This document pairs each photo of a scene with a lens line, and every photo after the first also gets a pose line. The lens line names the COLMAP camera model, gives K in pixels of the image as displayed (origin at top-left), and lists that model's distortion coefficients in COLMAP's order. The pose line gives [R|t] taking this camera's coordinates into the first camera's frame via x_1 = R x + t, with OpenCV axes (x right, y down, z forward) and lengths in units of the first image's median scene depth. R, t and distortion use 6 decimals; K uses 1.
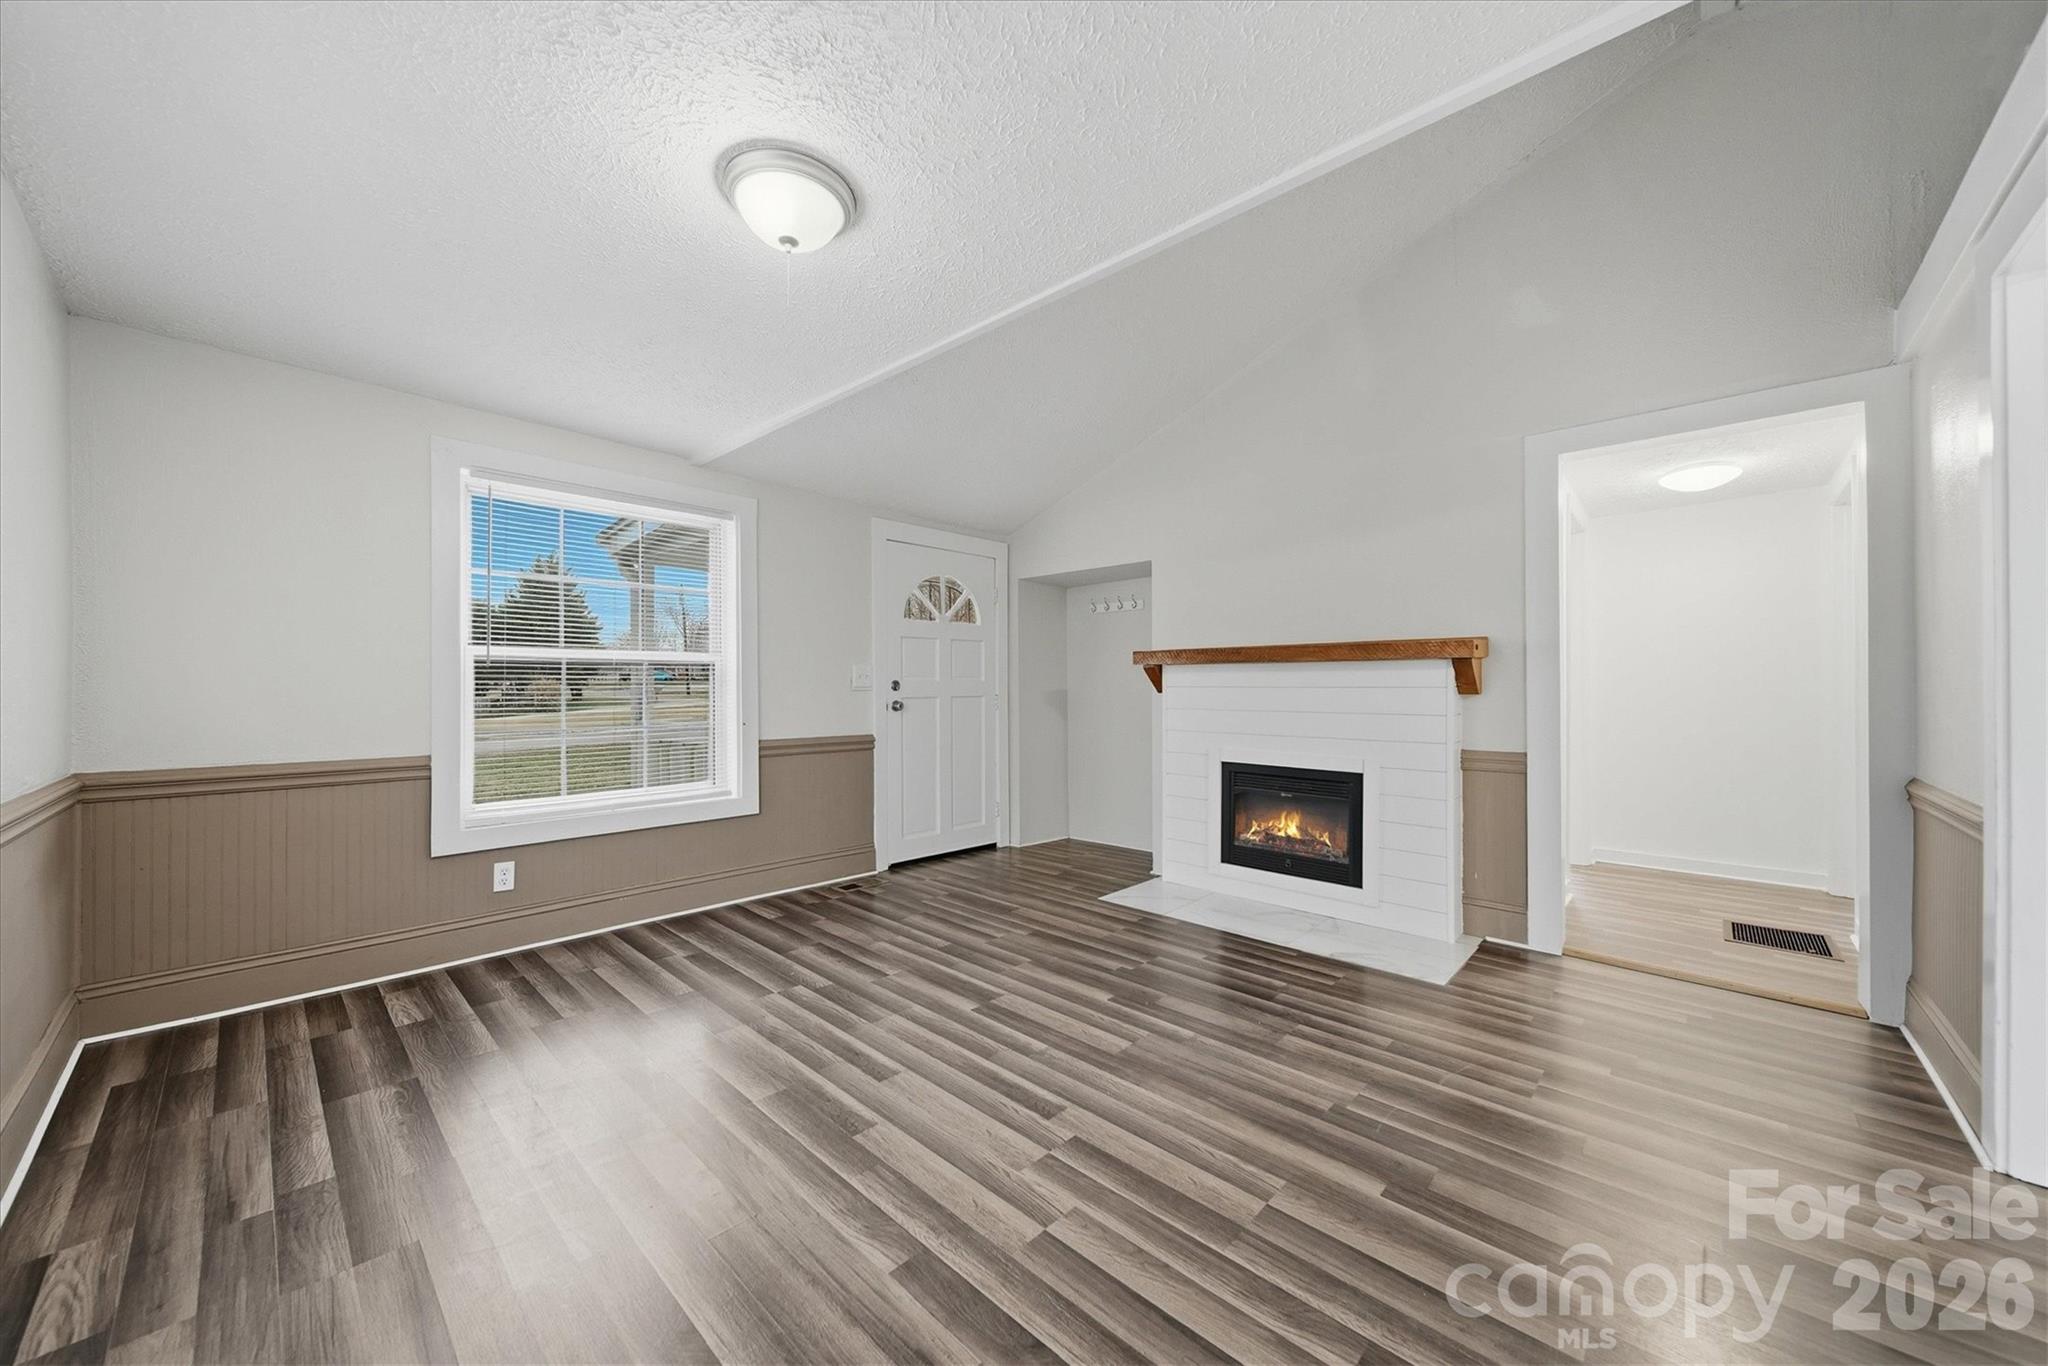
lens RADIAL K [[730.0, 0, 1034.0], [0, 730.0, 686.0], [0, 0, 1]] dist [0.001567, 0.000054]
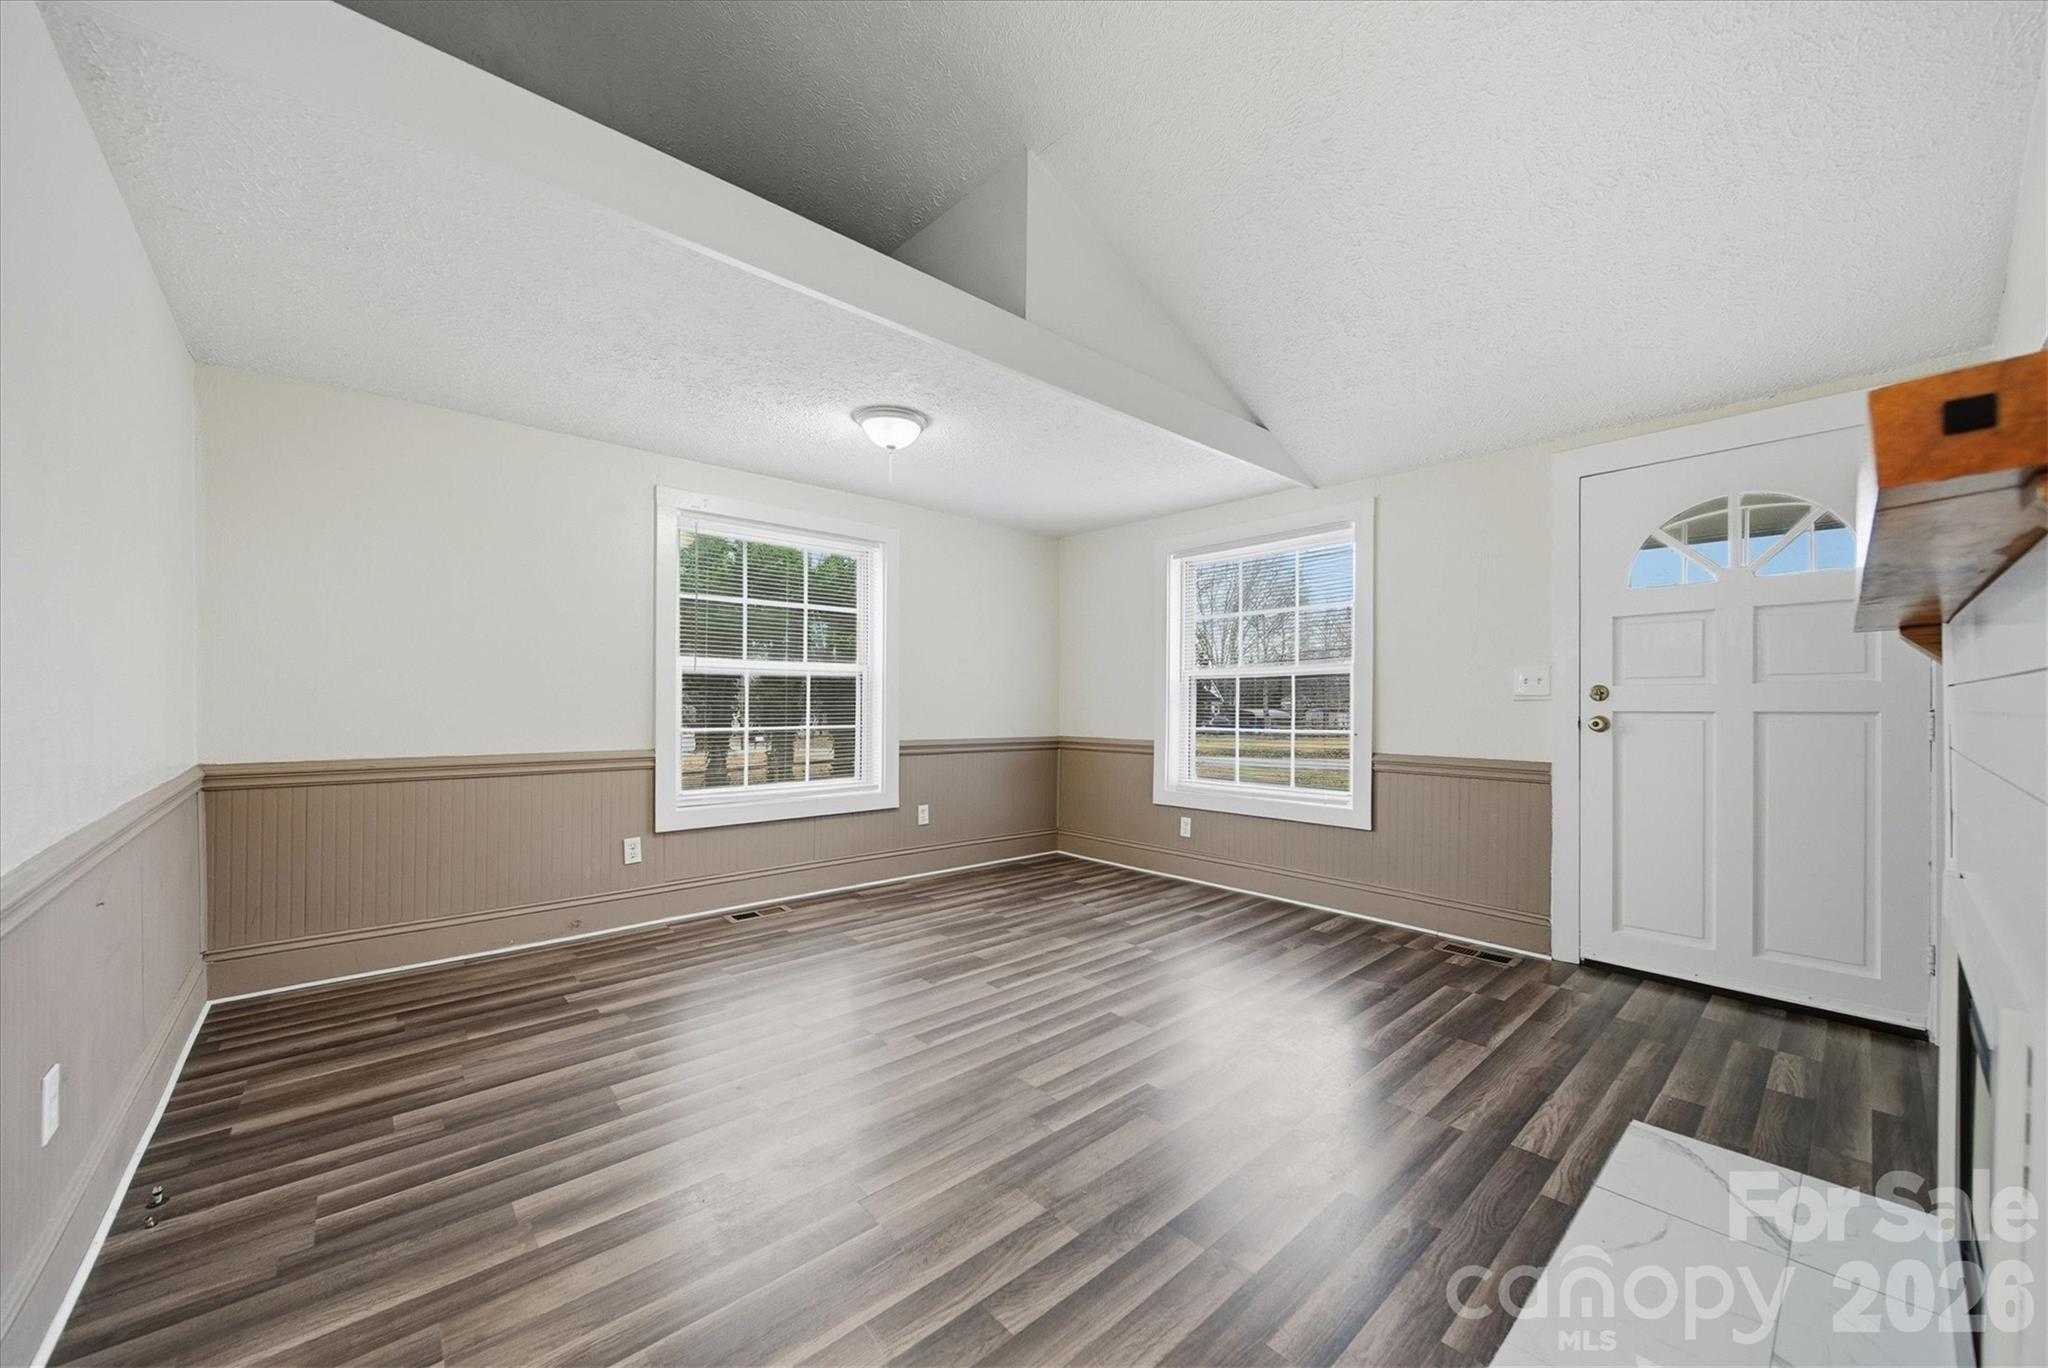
lens RADIAL K [[751.5, 0, 1025.2], [0, 751.5, 700.6], [0, 0, 1]] dist [0.000744, 0.000024]
pose [[-0.094049, -0.006457, -0.995547, 0.742791], [0.001102, 0.999978, -0.006590, 0.014083], [0.995567, -0.001717, -0.094039, 0.754241]]
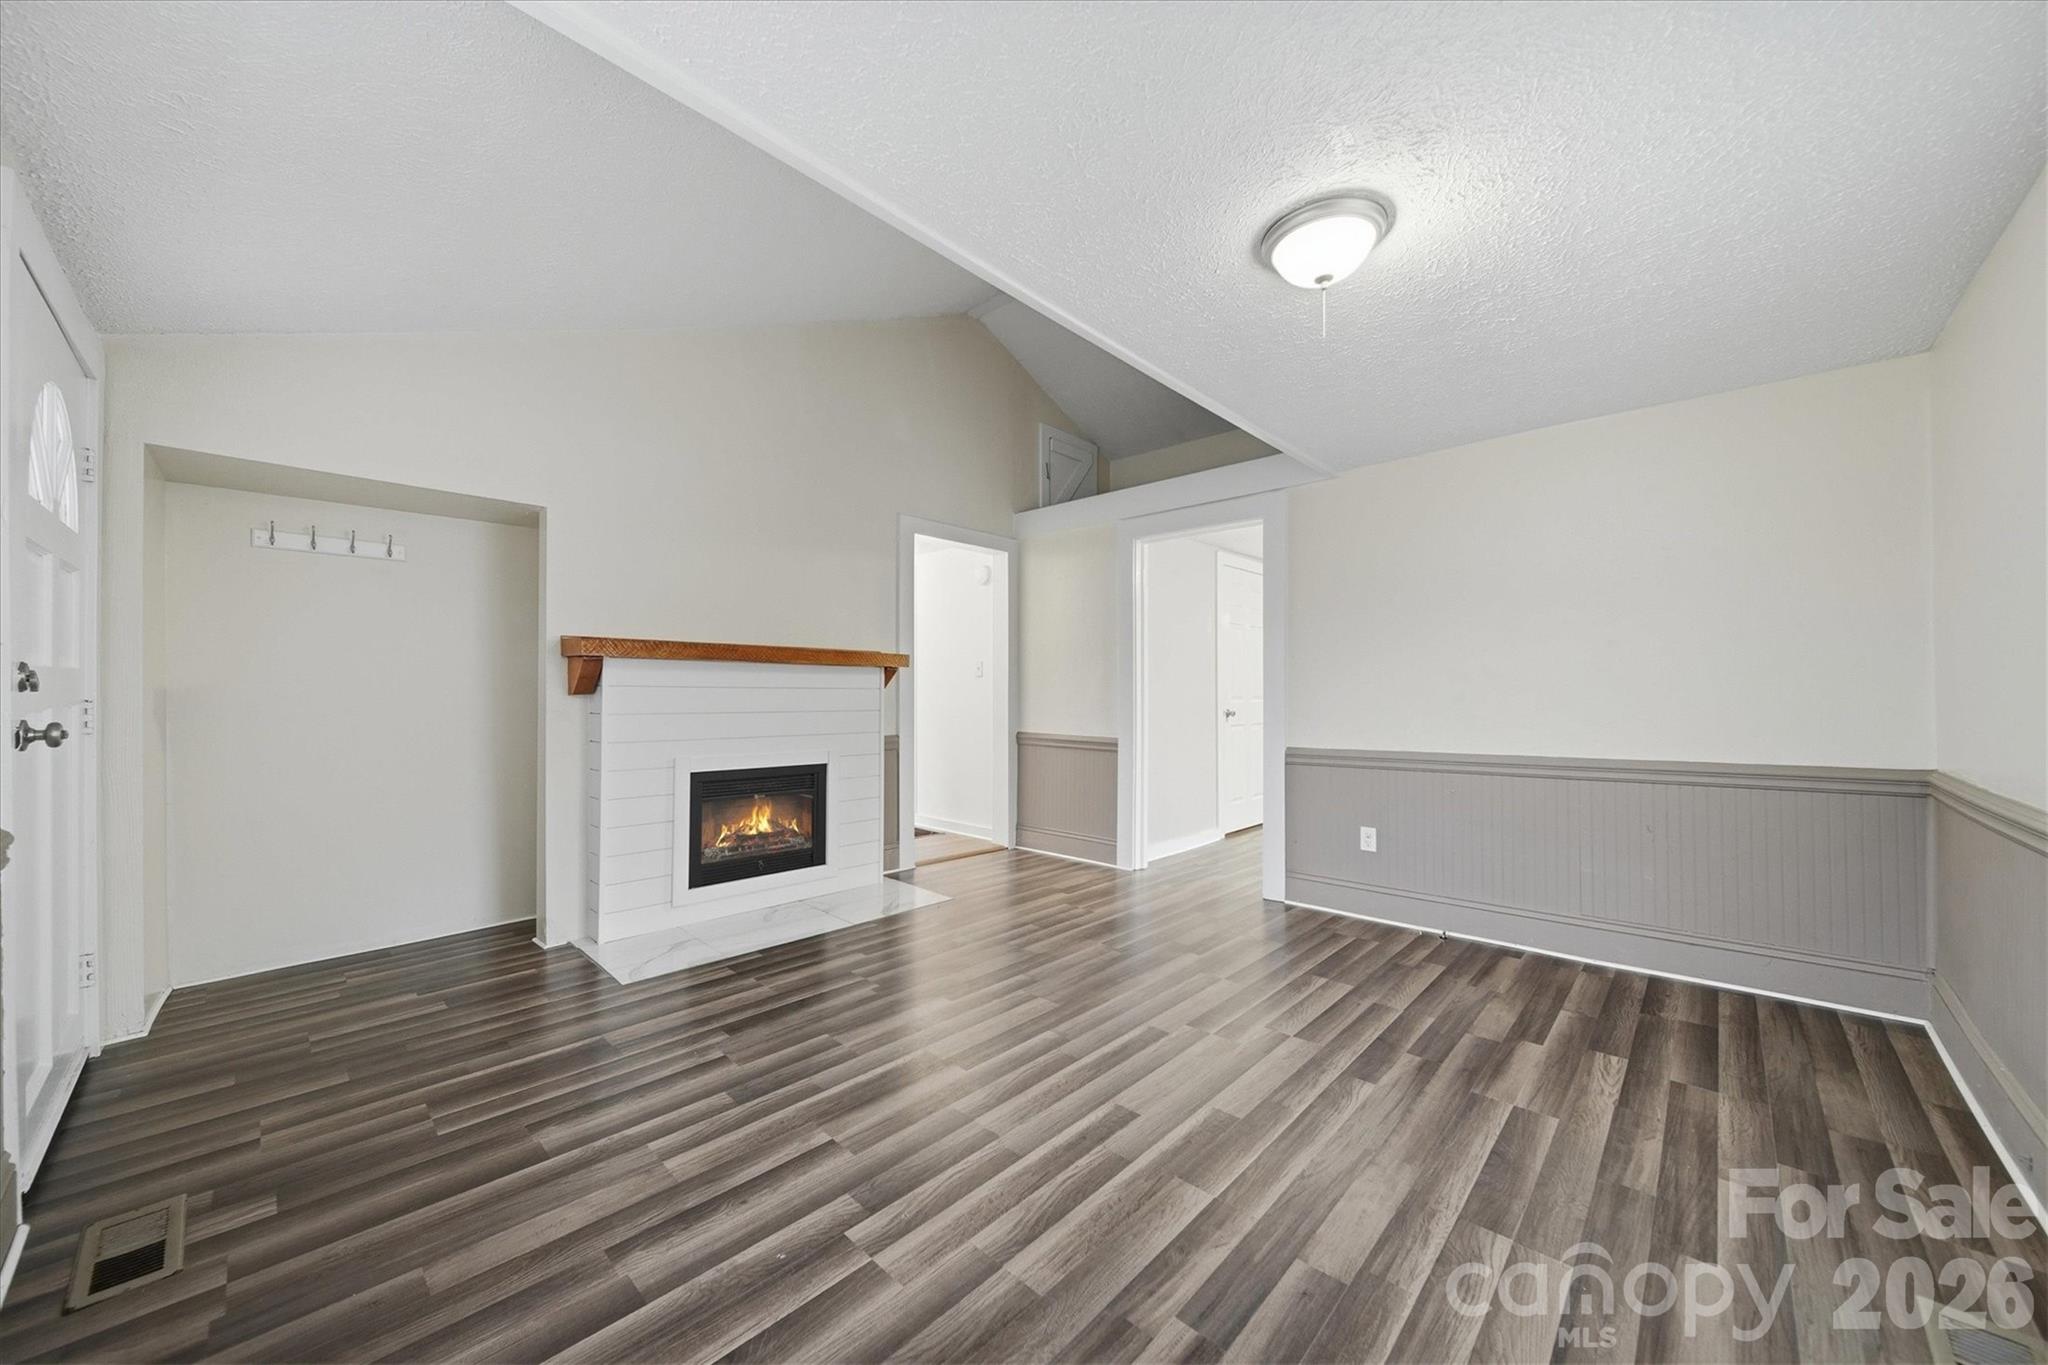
lens RADIAL K [[723.2, 0, 1007.0], [0, 723.2, 689.0], [0, 0, 1]] dist [-0.000428, -0.000042]
pose [[0.029911, 0.002012, 0.999551, -0.710042], [-0.008230, 0.999965, -0.001766, 0.002474], [-0.999519, -0.008173, 0.029926, 0.716708]]
